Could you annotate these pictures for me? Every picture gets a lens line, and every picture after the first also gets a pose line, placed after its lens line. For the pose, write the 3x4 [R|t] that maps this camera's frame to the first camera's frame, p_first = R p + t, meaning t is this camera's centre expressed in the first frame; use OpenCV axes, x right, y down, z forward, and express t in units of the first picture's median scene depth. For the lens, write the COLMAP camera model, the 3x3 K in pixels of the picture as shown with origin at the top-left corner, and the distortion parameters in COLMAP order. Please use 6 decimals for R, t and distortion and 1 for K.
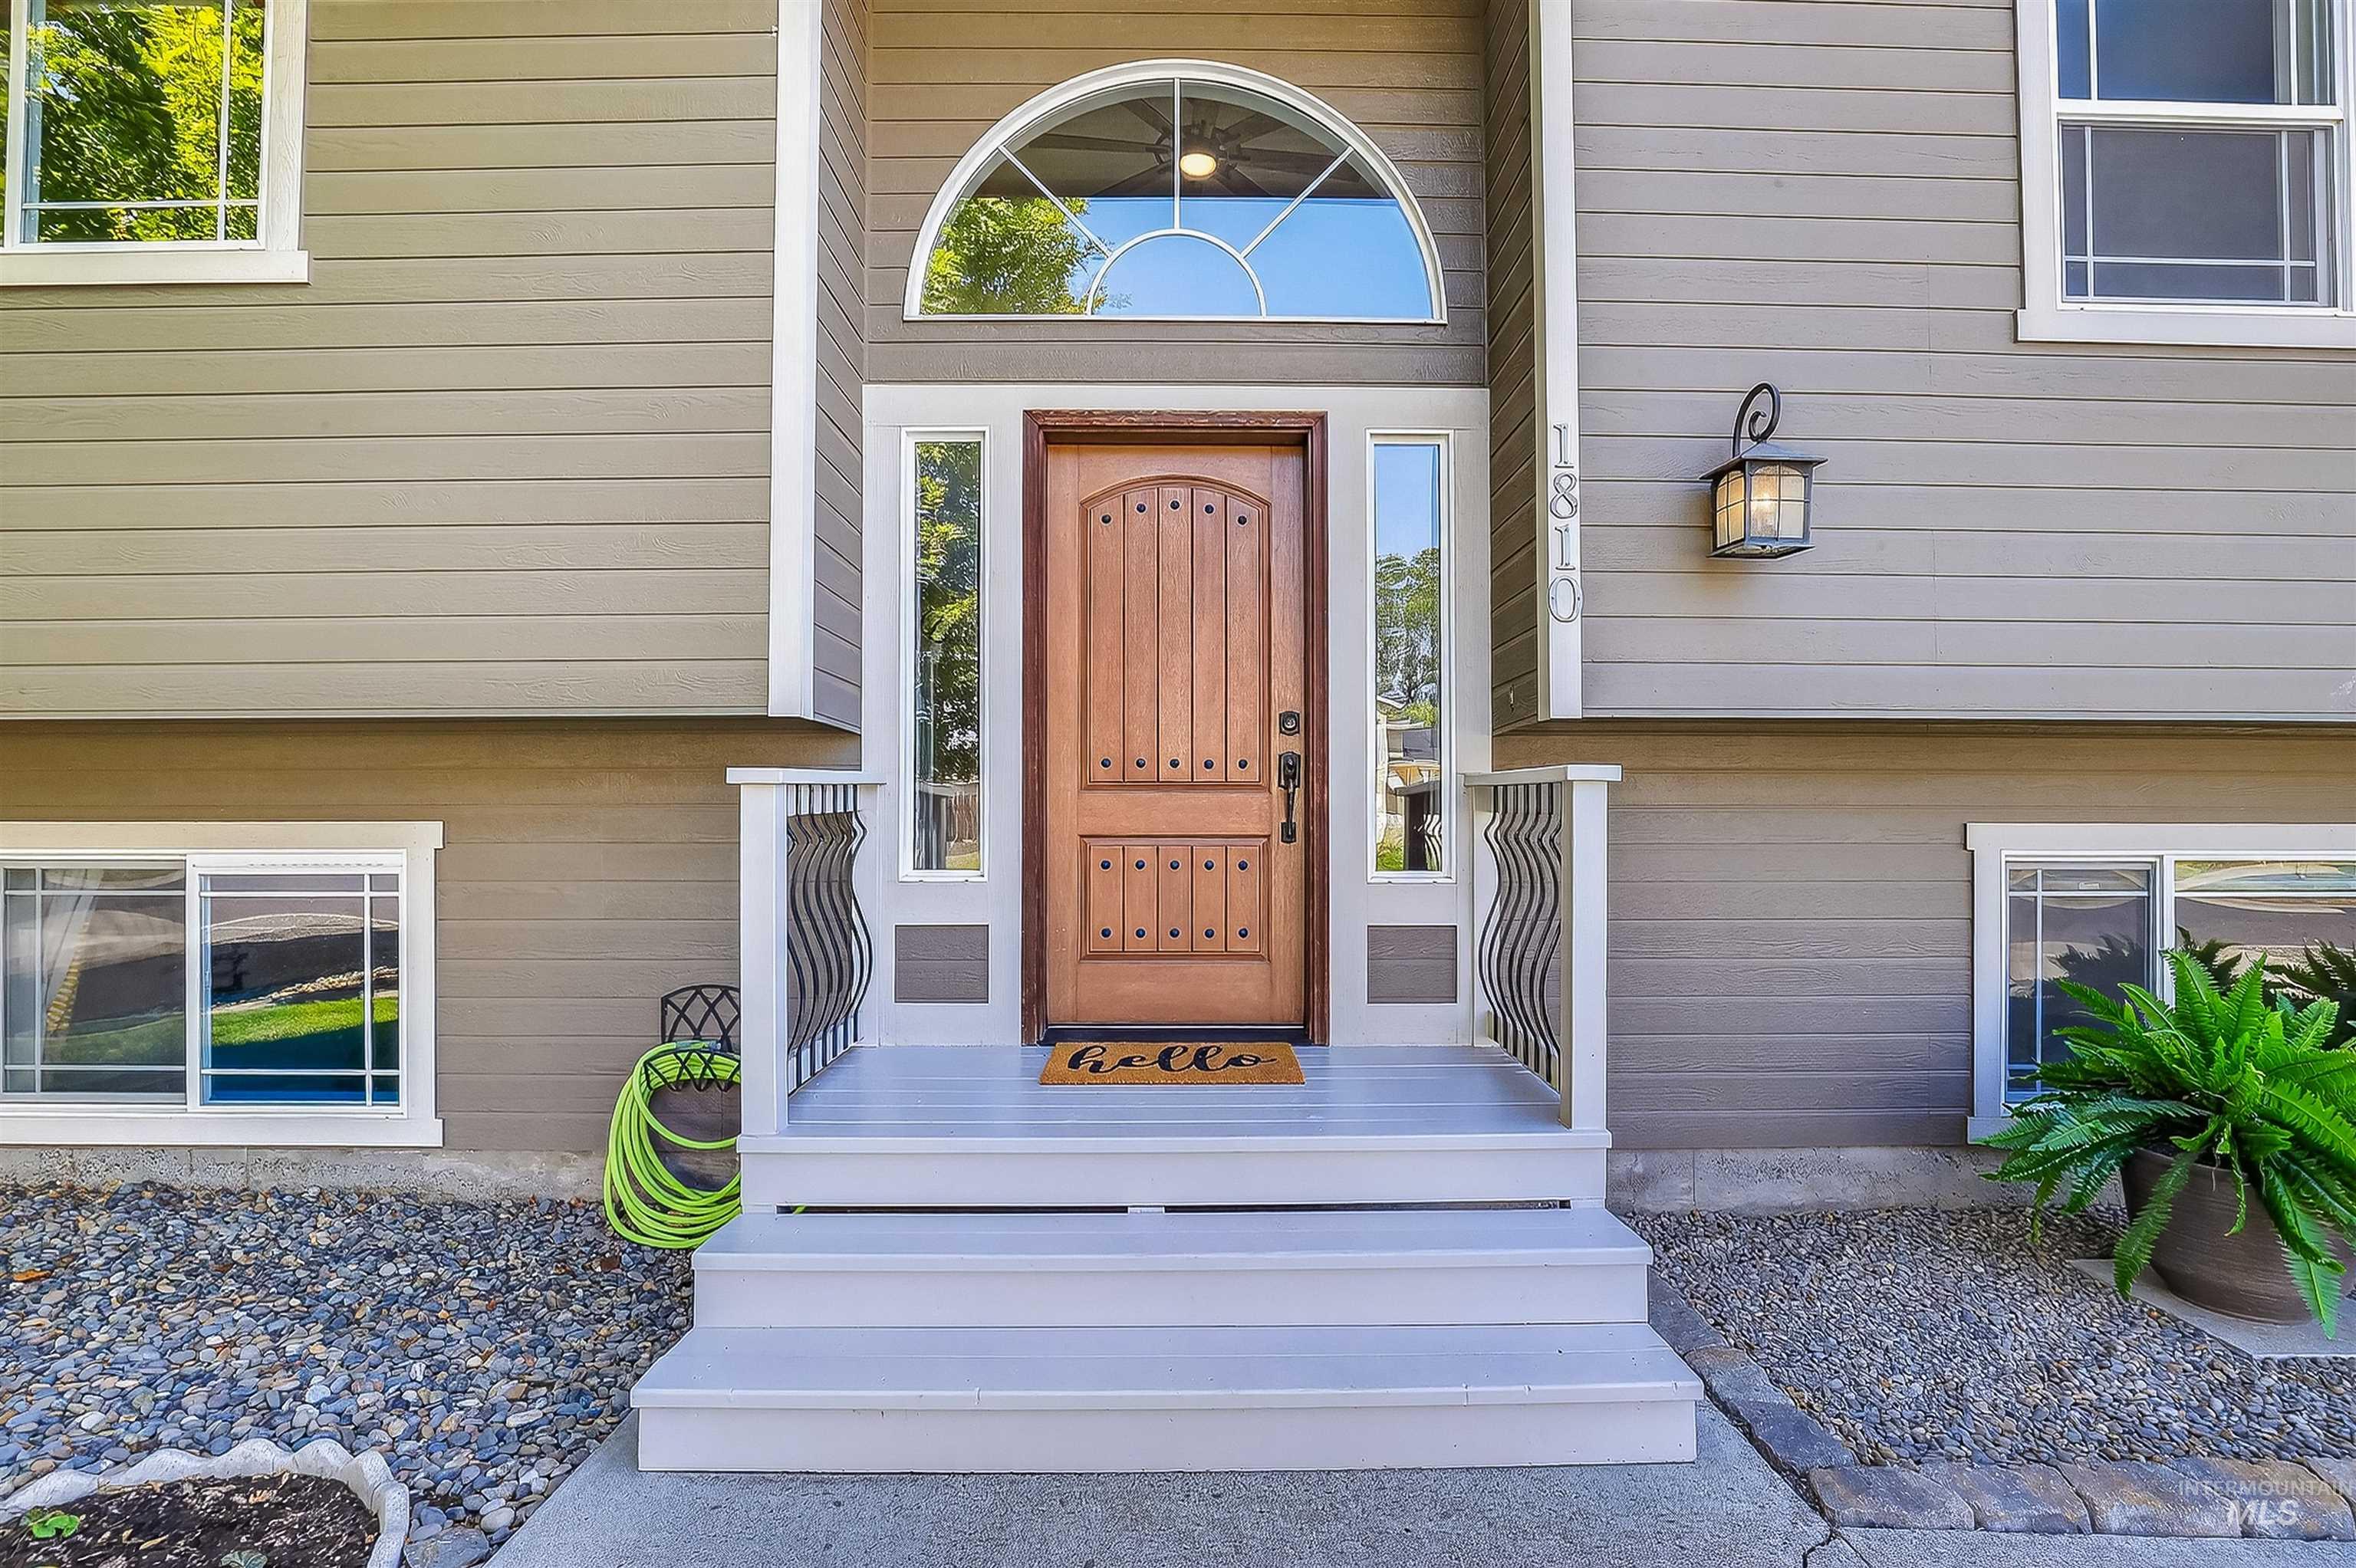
lens RADIAL K [[1108.9, 0, 1180.4], [0, 1108.9, 805.5], [0, 0, 1]] dist [-0.028227, 0.001344]
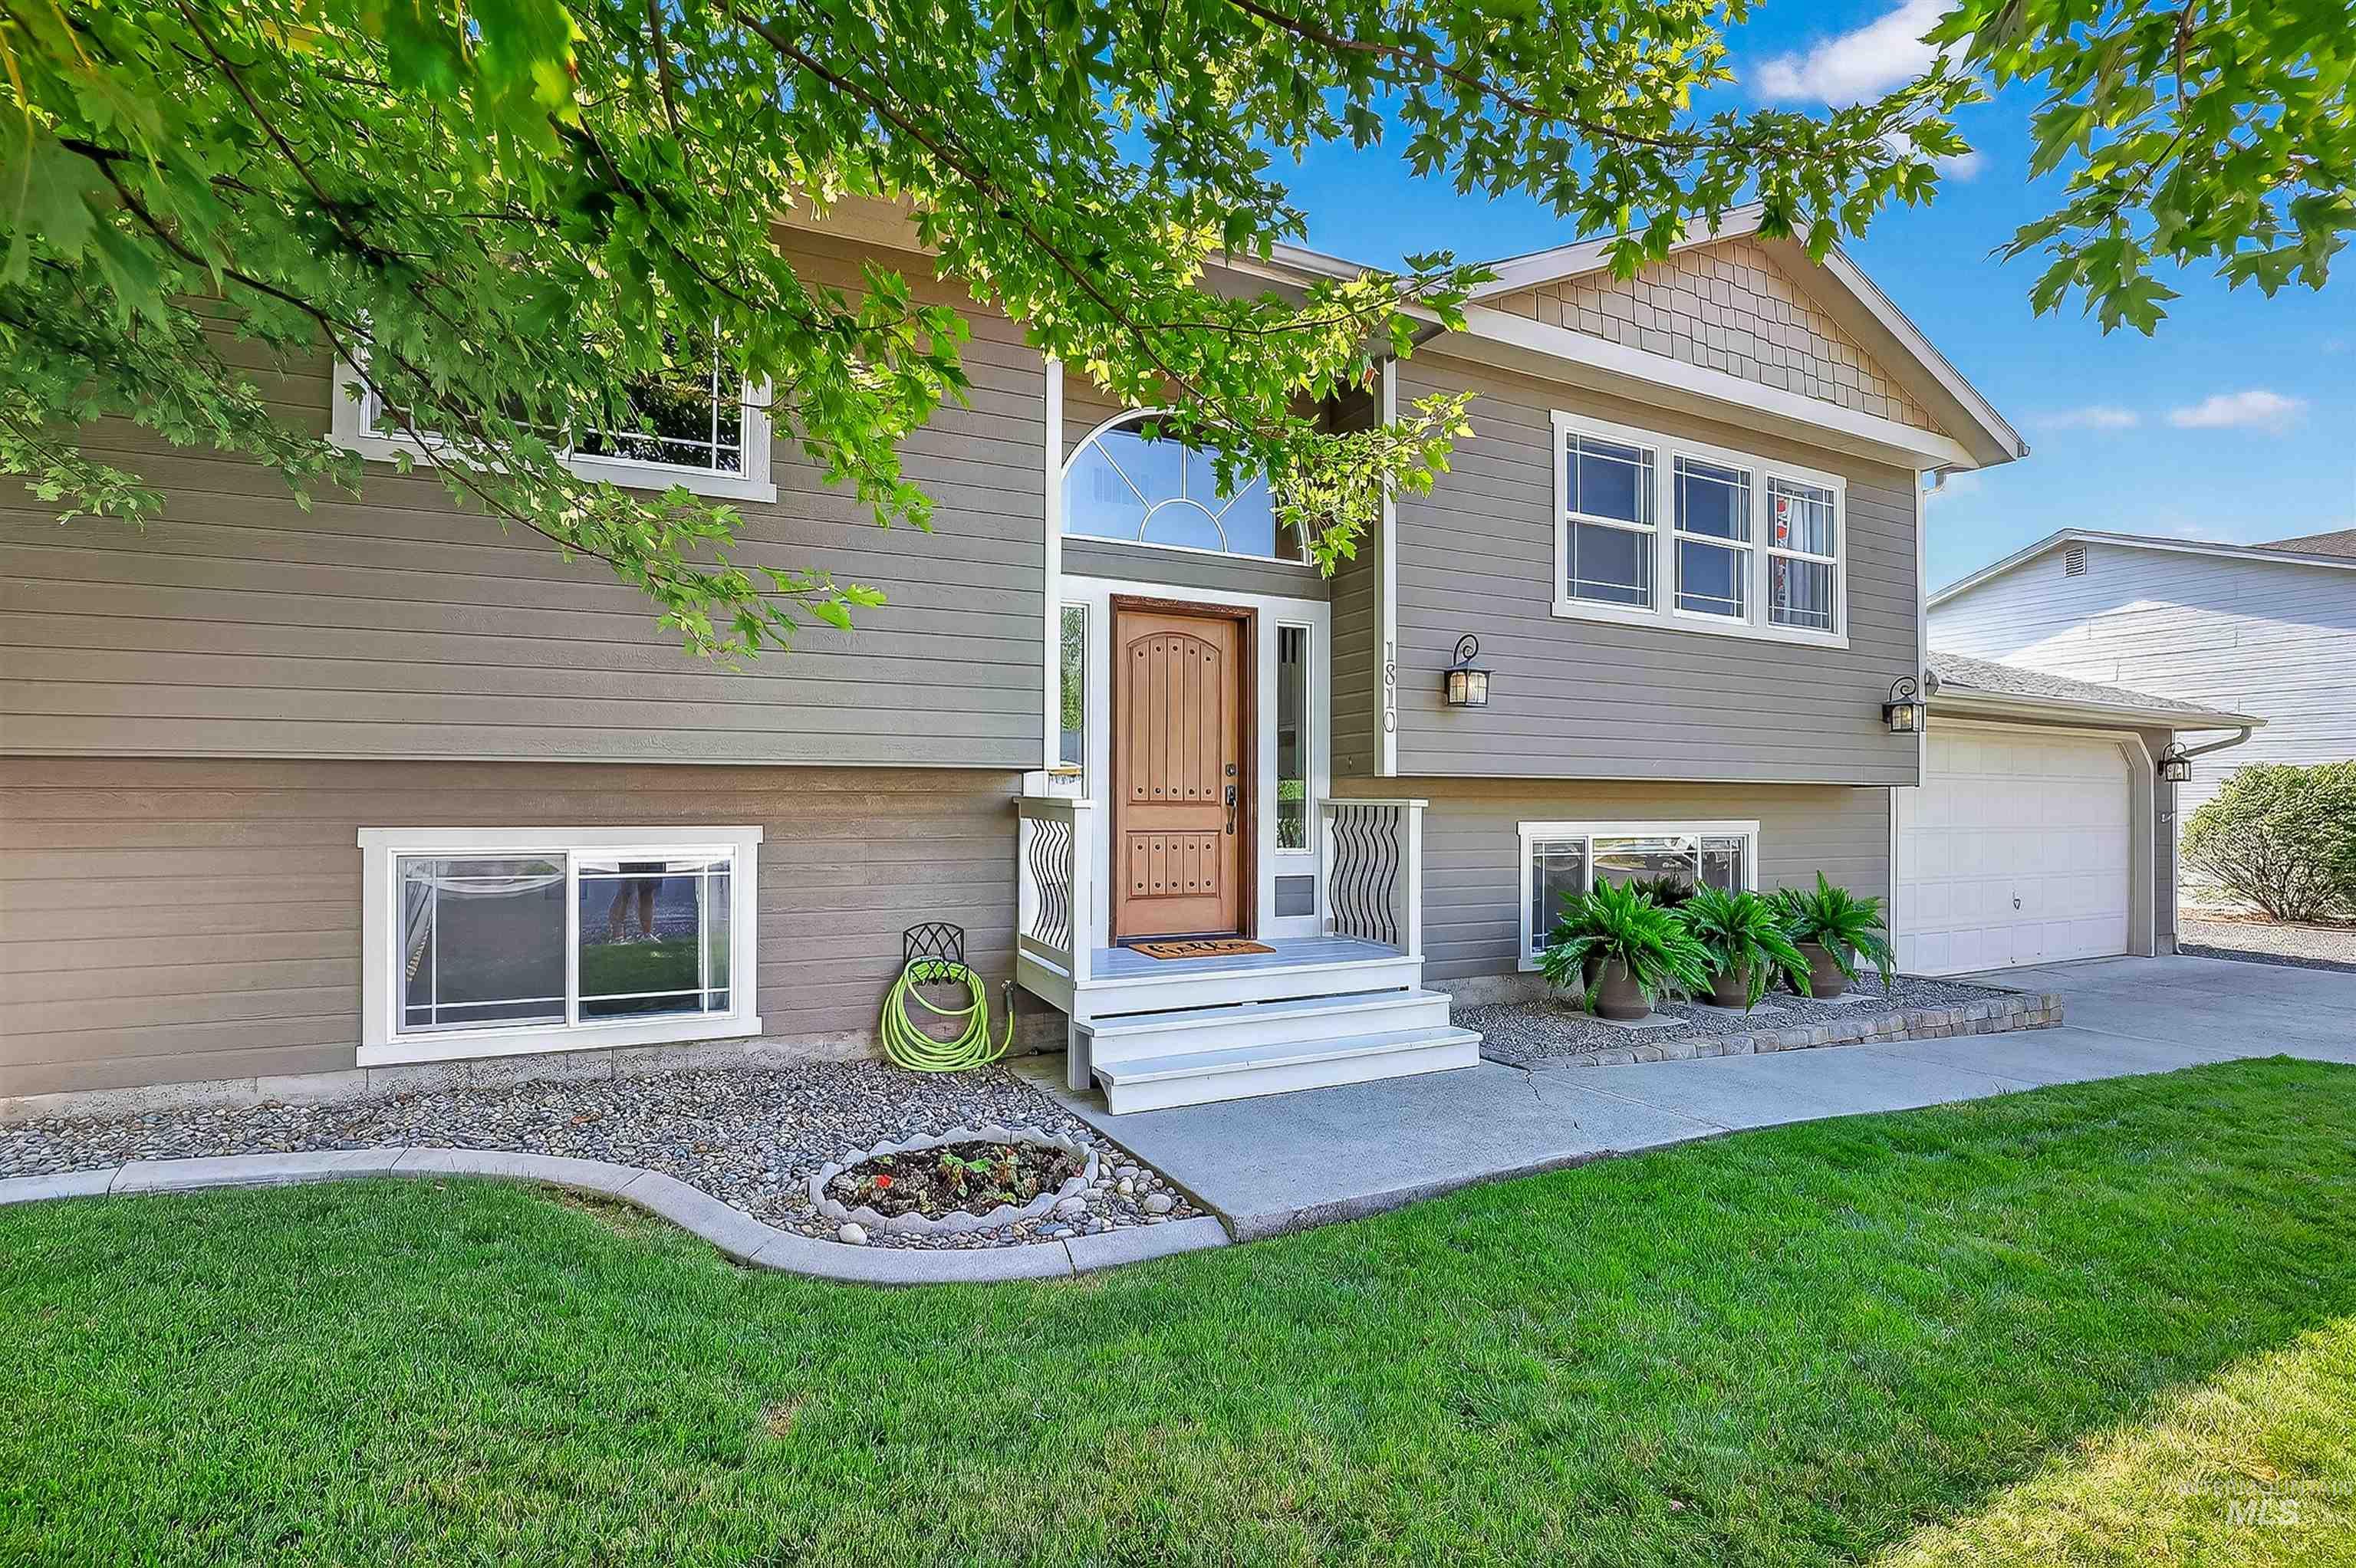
lens RADIAL K [[1077.8, 0, 1197.1], [0, 1077.8, 803.4], [0, 0, 1]] dist [-0.027821, 0.000392]
pose [[0.902253, 0.002358, 0.431200, -0.770502], [-0.005754, 0.999962, 0.006571, -0.030679], [-0.431168, -0.008410, 0.902232, -0.640283]]
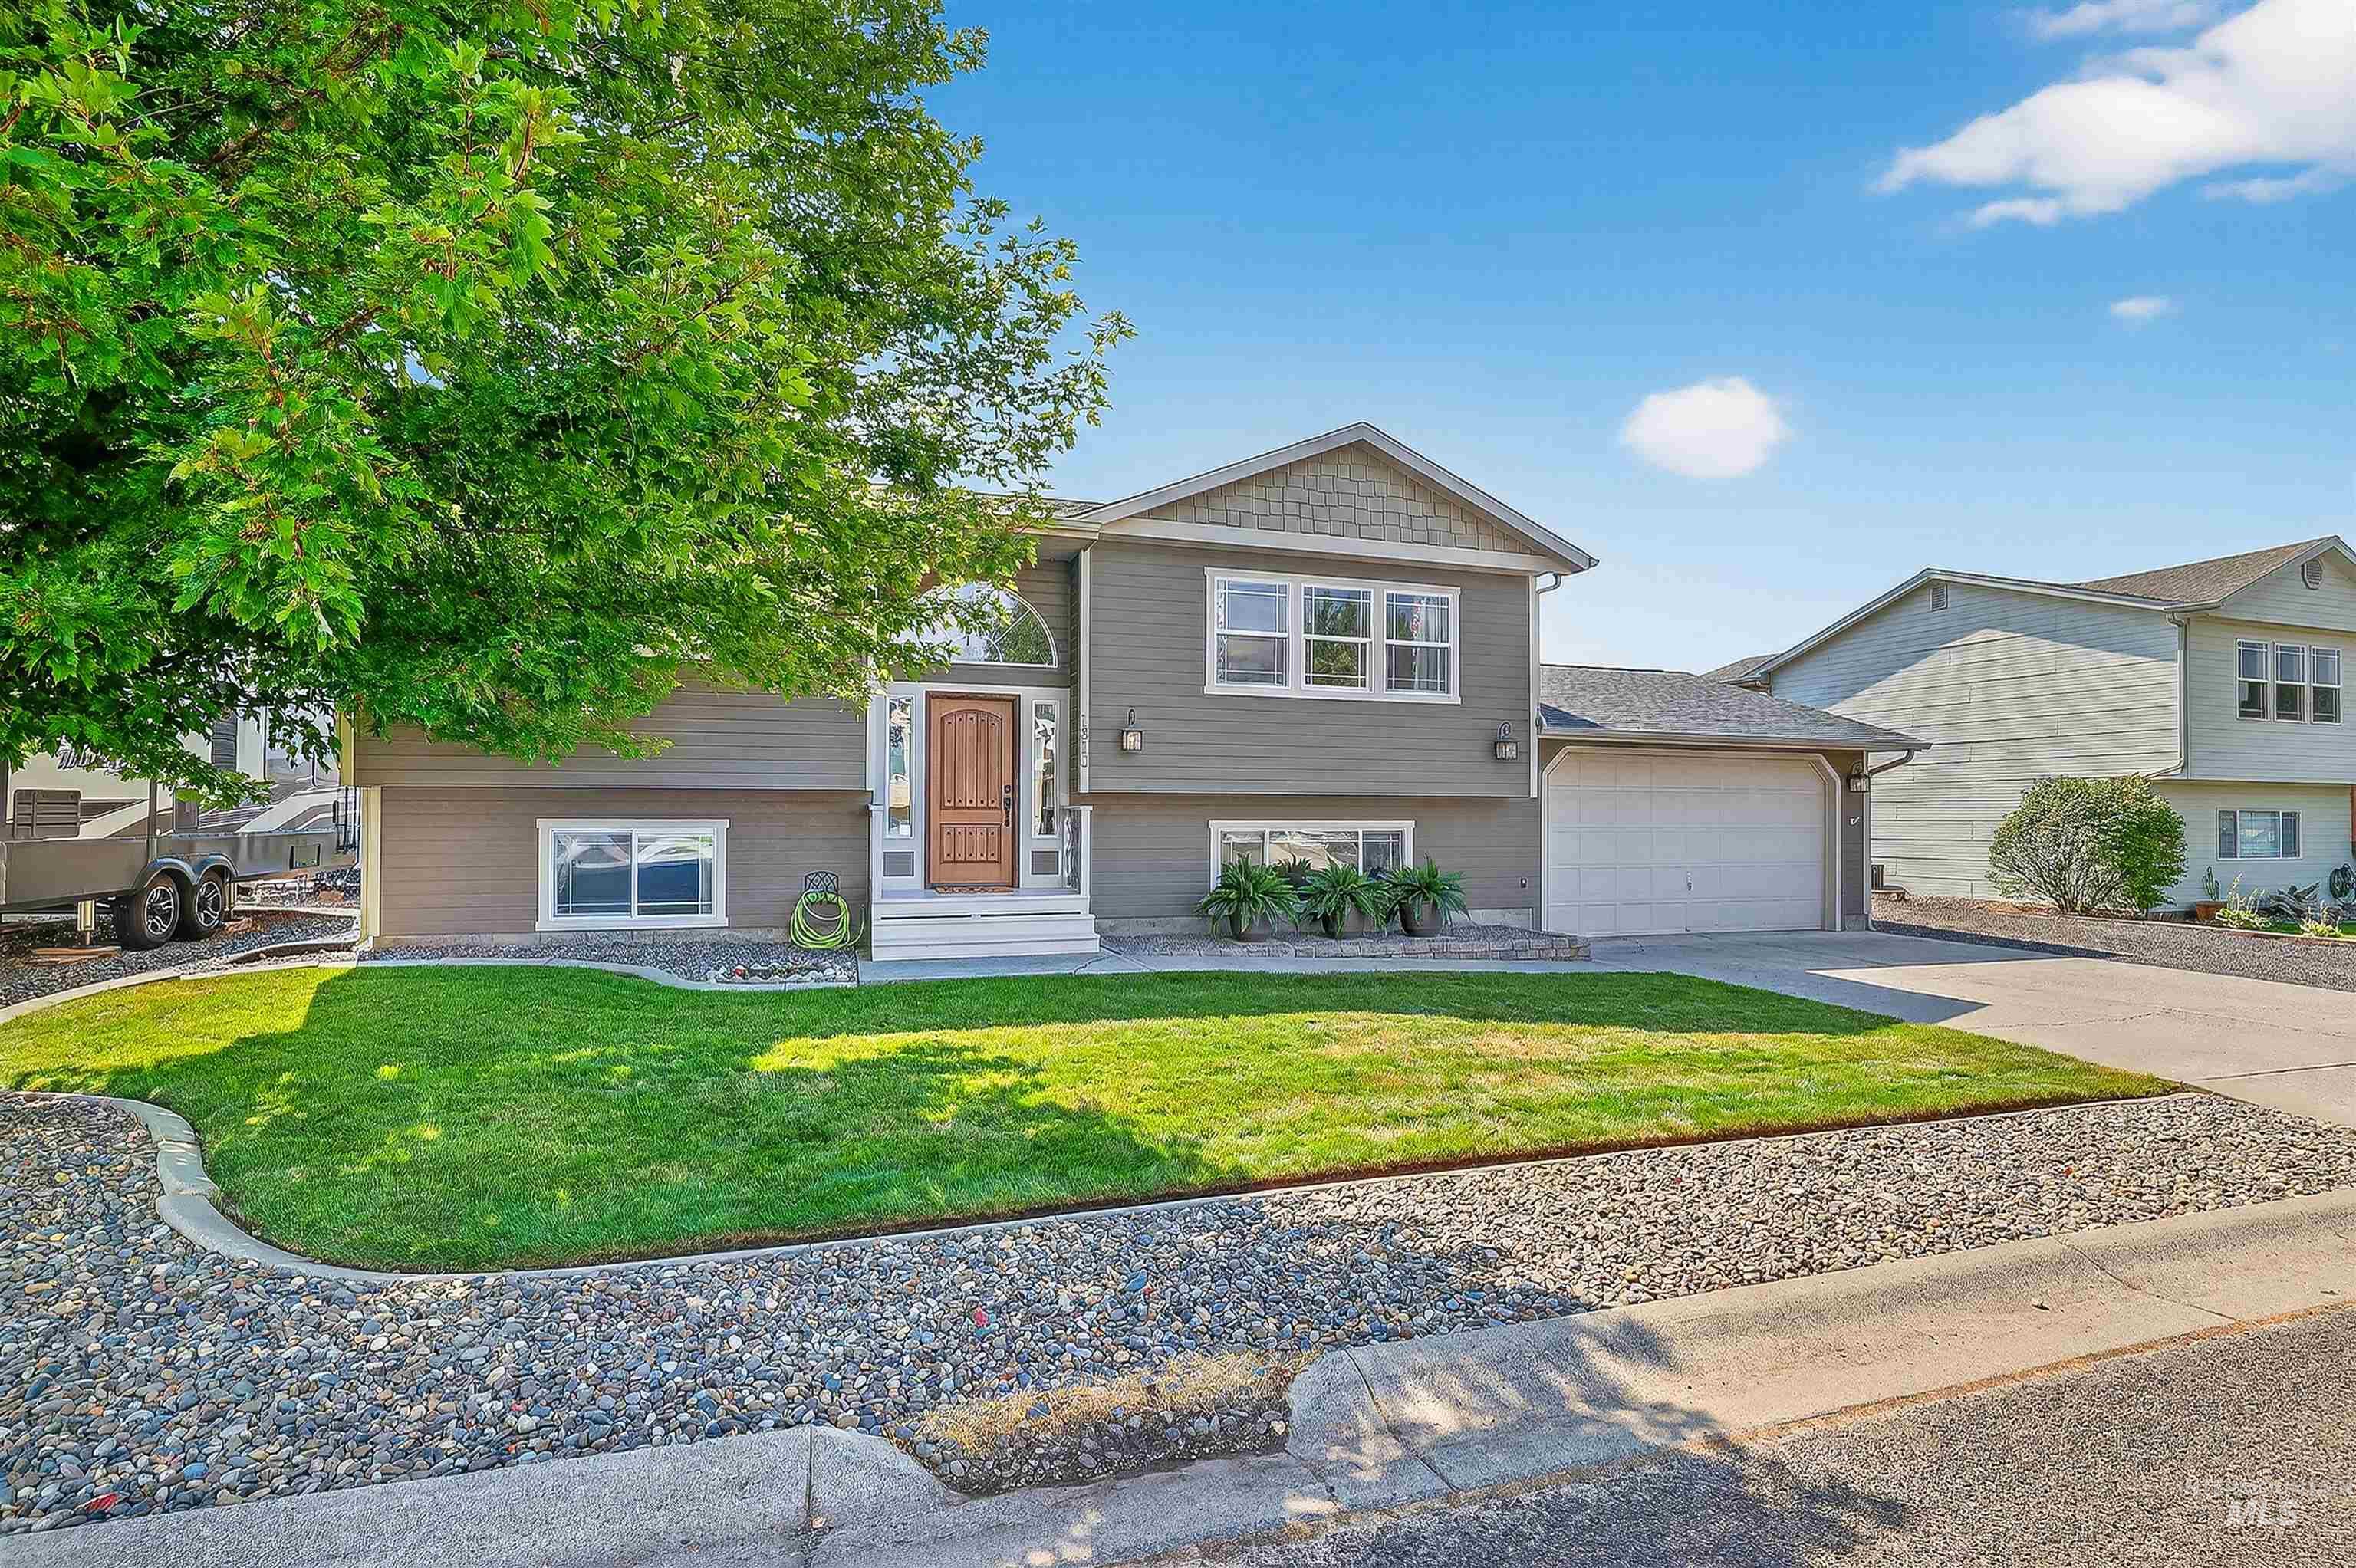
lens RADIAL K [[1109.3, 0, 1214.2], [0, 1109.3, 824.4], [0, 0, 1]] dist [-0.026097, 0.000155]
pose [[0.951589, 0.000449, 0.307374, -0.330801], [-0.005762, 0.999849, 0.016377, -0.028713], [-0.307321, -0.017356, 0.951448, -2.313634]]
